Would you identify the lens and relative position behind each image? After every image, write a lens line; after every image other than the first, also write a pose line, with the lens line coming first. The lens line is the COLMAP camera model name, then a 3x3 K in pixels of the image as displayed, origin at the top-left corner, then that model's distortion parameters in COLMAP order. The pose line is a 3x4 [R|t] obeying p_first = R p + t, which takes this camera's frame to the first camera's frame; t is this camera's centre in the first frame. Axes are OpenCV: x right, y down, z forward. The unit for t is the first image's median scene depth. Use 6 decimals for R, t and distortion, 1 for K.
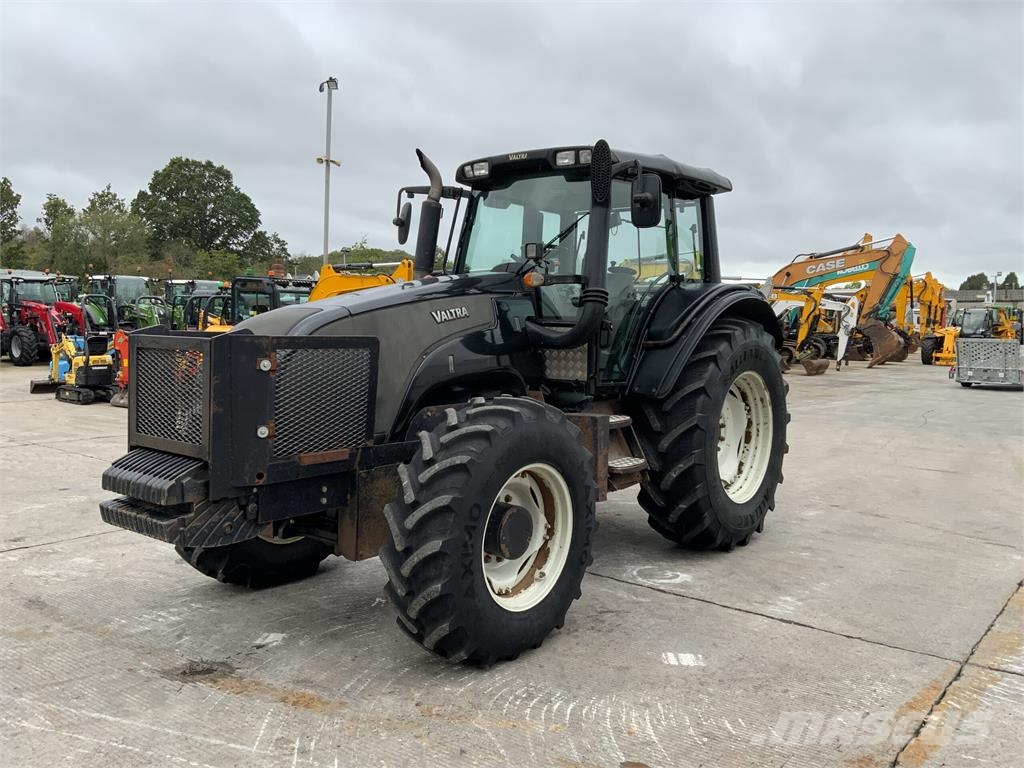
lens RADIAL K [[845.9, 0, 509.6], [0, 845.9, 379.4], [0, 0, 1]] dist [0.067924, -0.131900]
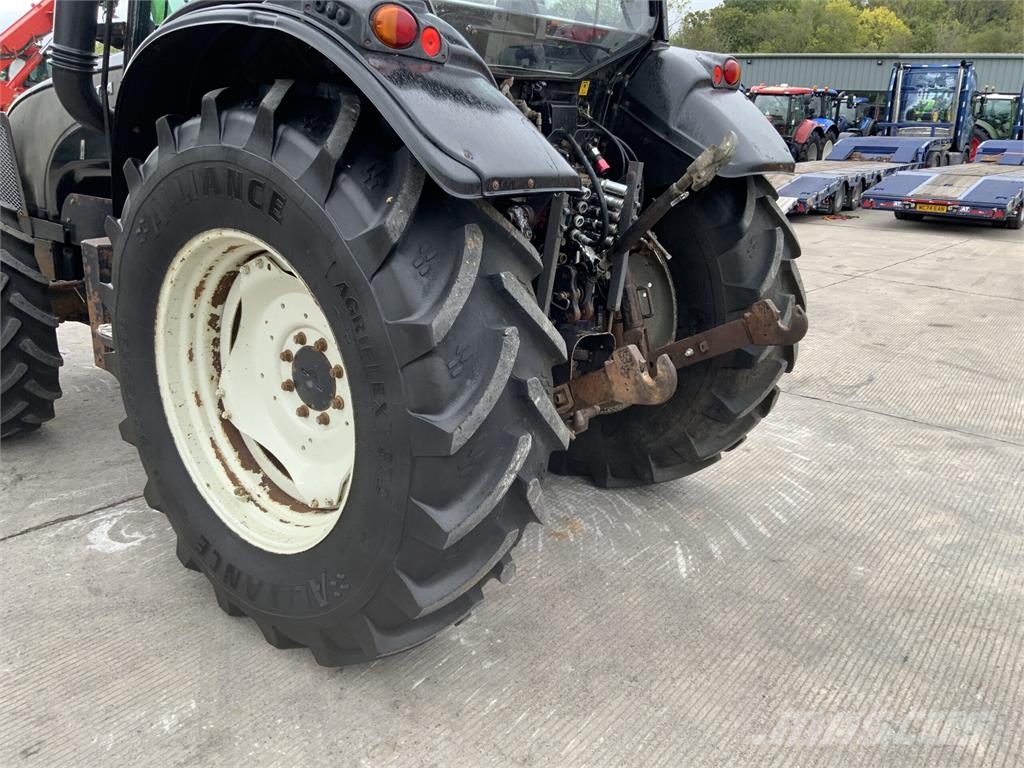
lens RADIAL K [[845.9, 0, 508.5], [0, 845.9, 382.9], [0, 0, 1]] dist [0.067924, -0.131900]
pose [[-0.004220, 0.284533, -0.958657, 0.774747], [-0.104748, 0.953266, 0.283394, -0.077099], [0.994490, 0.101613, 0.025781, 1.300792]]
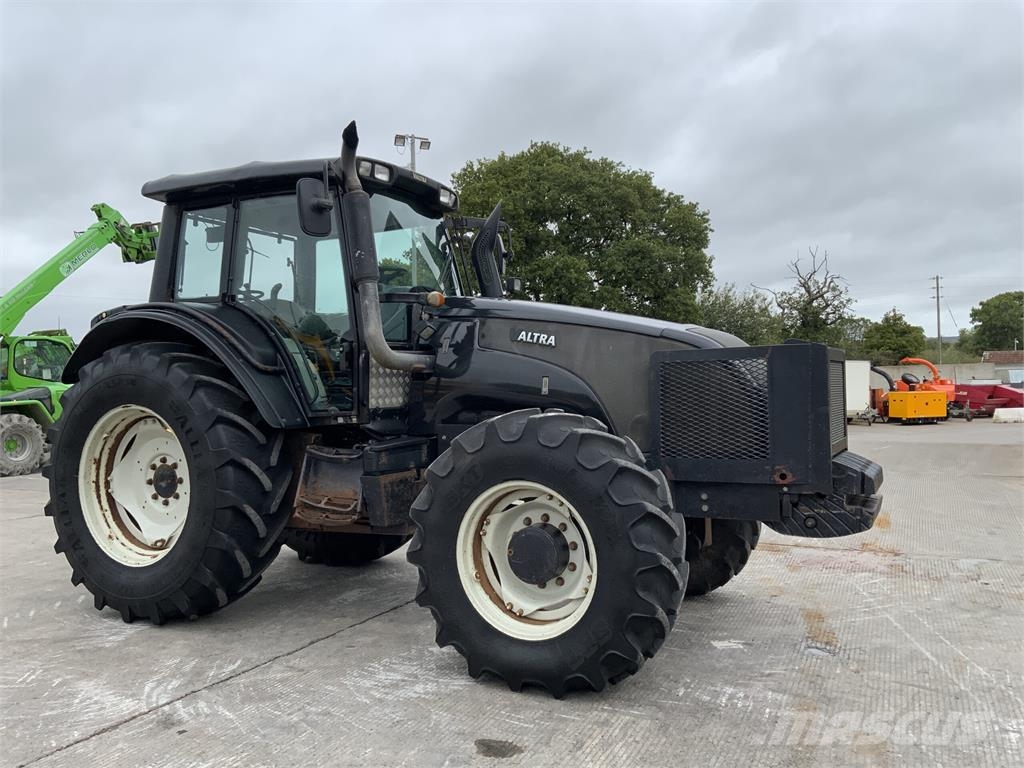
lens RADIAL K [[845.9, 0, 513.8], [0, 845.9, 380.3], [0, 0, 1]] dist [0.067924, -0.131900]
pose [[-0.204856, -0.009402, 0.978747, -1.028505], [0.081574, 0.996311, 0.026644, -0.054245], [-0.975387, 0.085299, -0.203333, 1.192621]]
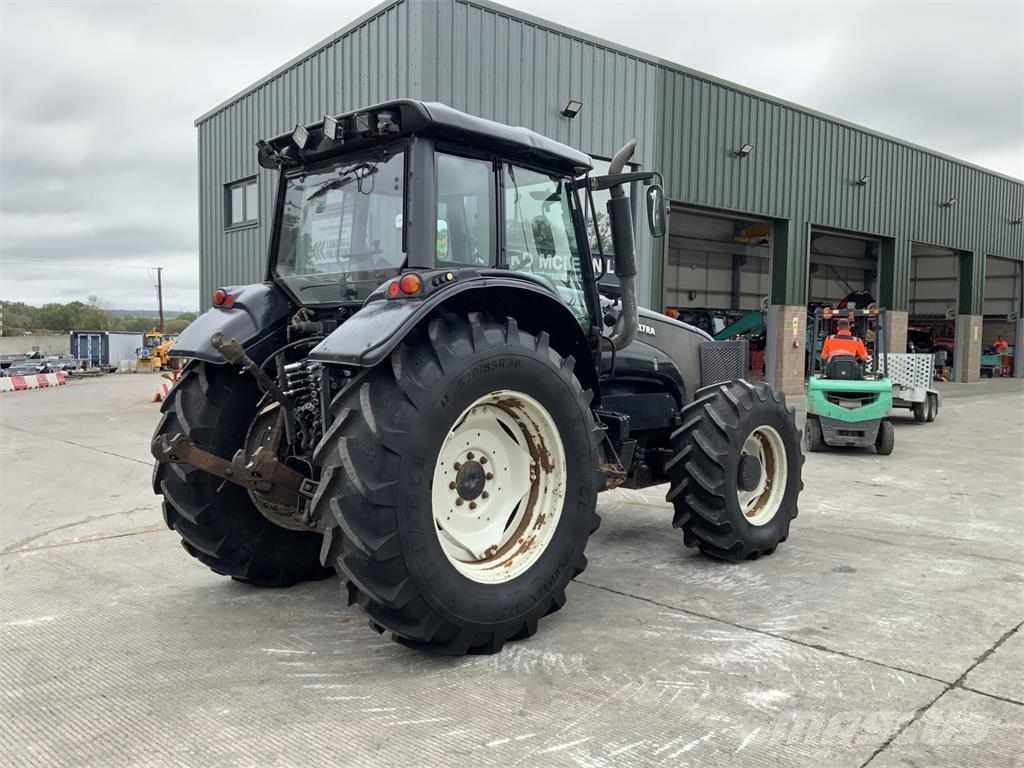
lens RADIAL K [[845.9, 0, 506.4], [0, 845.9, 372.1], [0, 0, 1]] dist [0.067924, -0.131900]
pose [[-0.995529, -0.018284, 0.092669, -0.072251], [-0.008208, 0.994120, 0.107974, -0.140138], [-0.094098, 0.106731, -0.989825, 2.213263]]
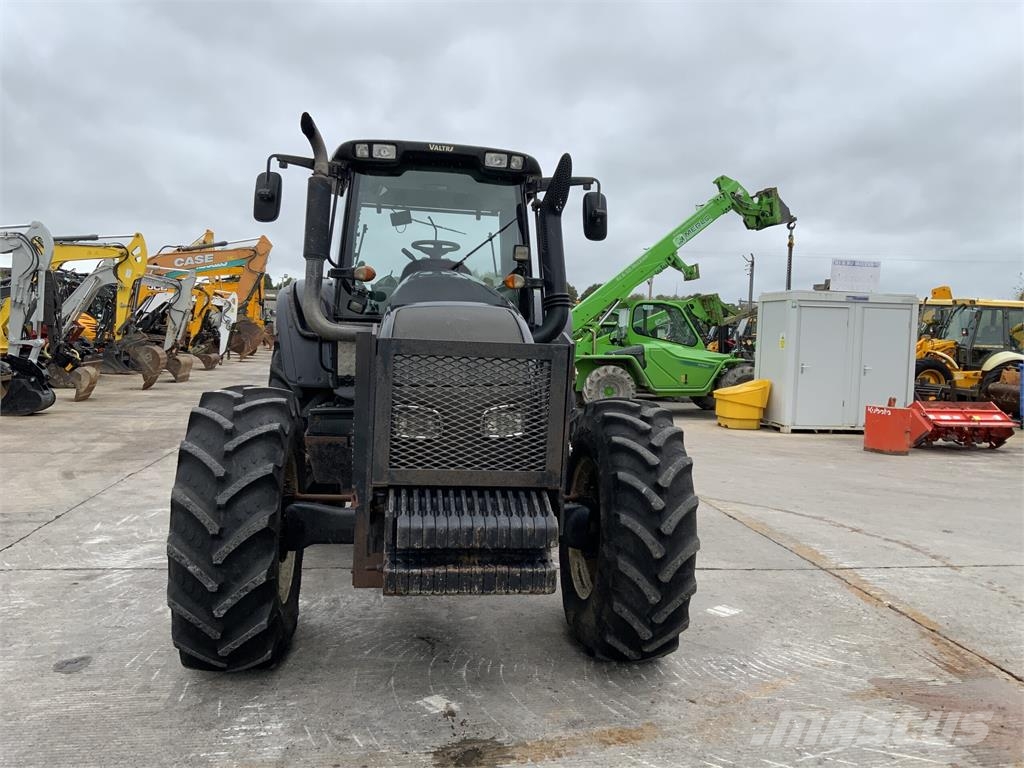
lens RADIAL K [[845.9, 0, 511.0], [0, 845.9, 381.8], [0, 0, 1]] dist [0.067924, -0.131900]
pose [[0.680243, -0.029617, 0.732388, -0.687842], [0.021300, 0.999560, 0.020638, -0.020283], [-0.732678, 0.001561, 0.680574, 0.317685]]
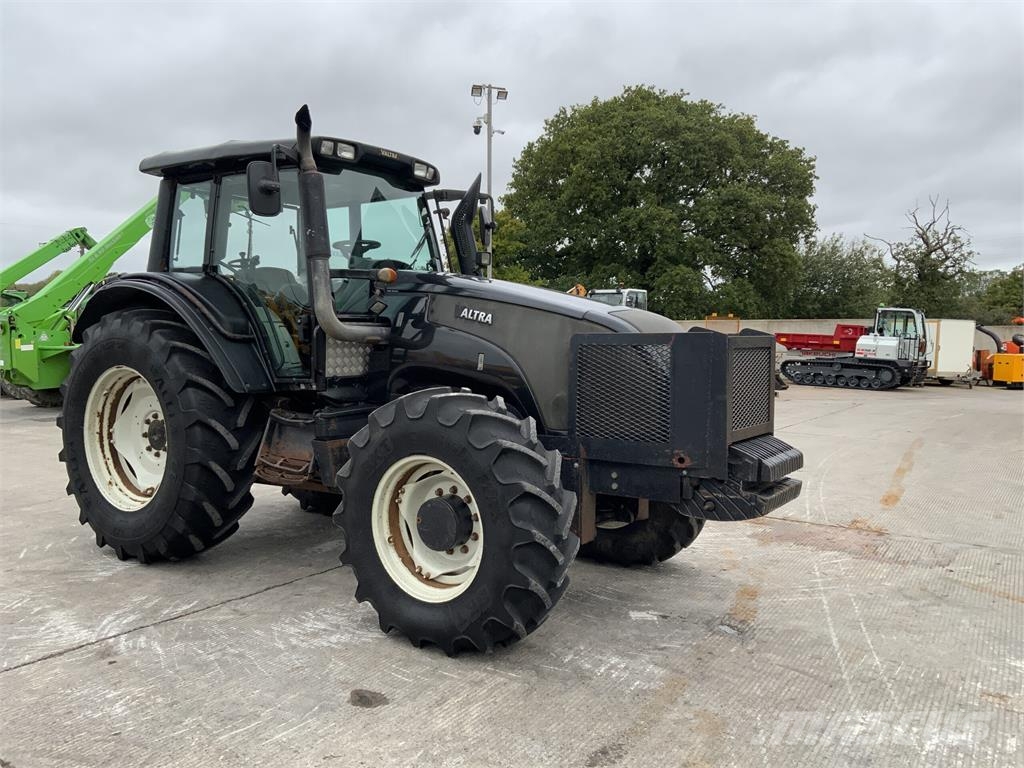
lens RADIAL K [[845.9, 0, 511.4], [0, 845.9, 382.8], [0, 0, 1]] dist [0.067924, -0.131900]
pose [[-0.076450, -0.079138, 0.993928, -1.091742], [0.060905, 0.994613, 0.083877, -0.074999], [-0.995212, 0.066948, -0.071218, 1.015320]]
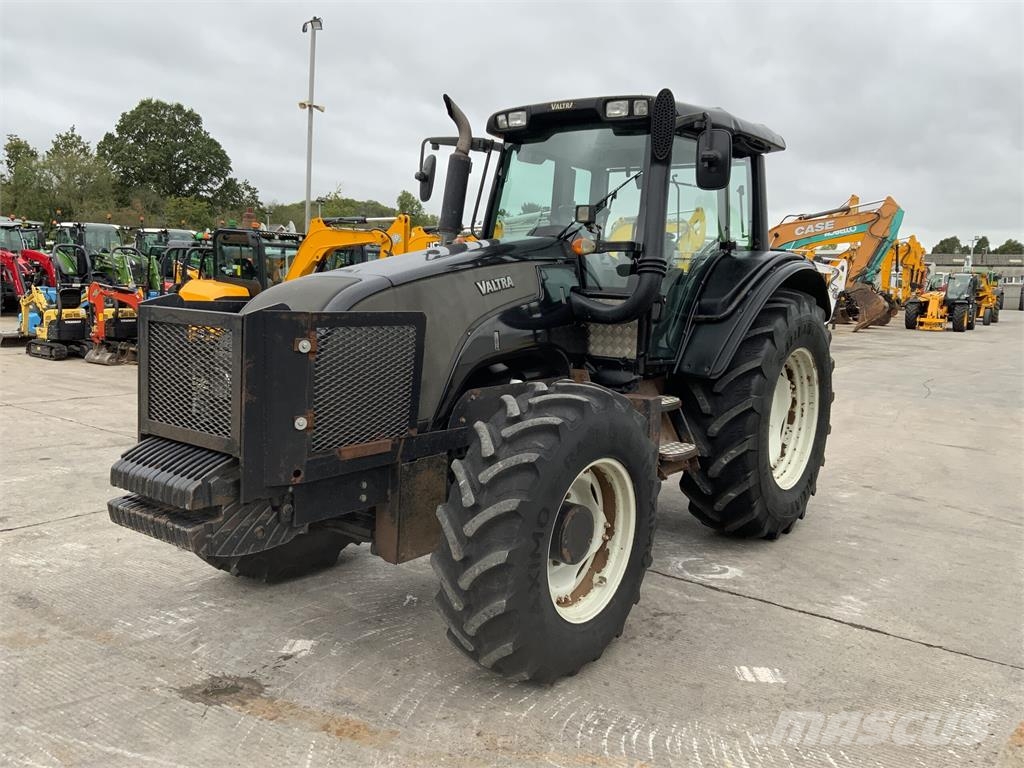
lens RADIAL K [[845.9, 0, 509.8], [0, 845.9, 384.7], [0, 0, 1]] dist [0.067924, -0.131900]
pose [[0.999341, 0.014163, 0.033414, -0.076100], [-0.016101, 0.998160, 0.058458, -0.022164], [-0.032525, -0.058958, 0.997730, 0.096185]]
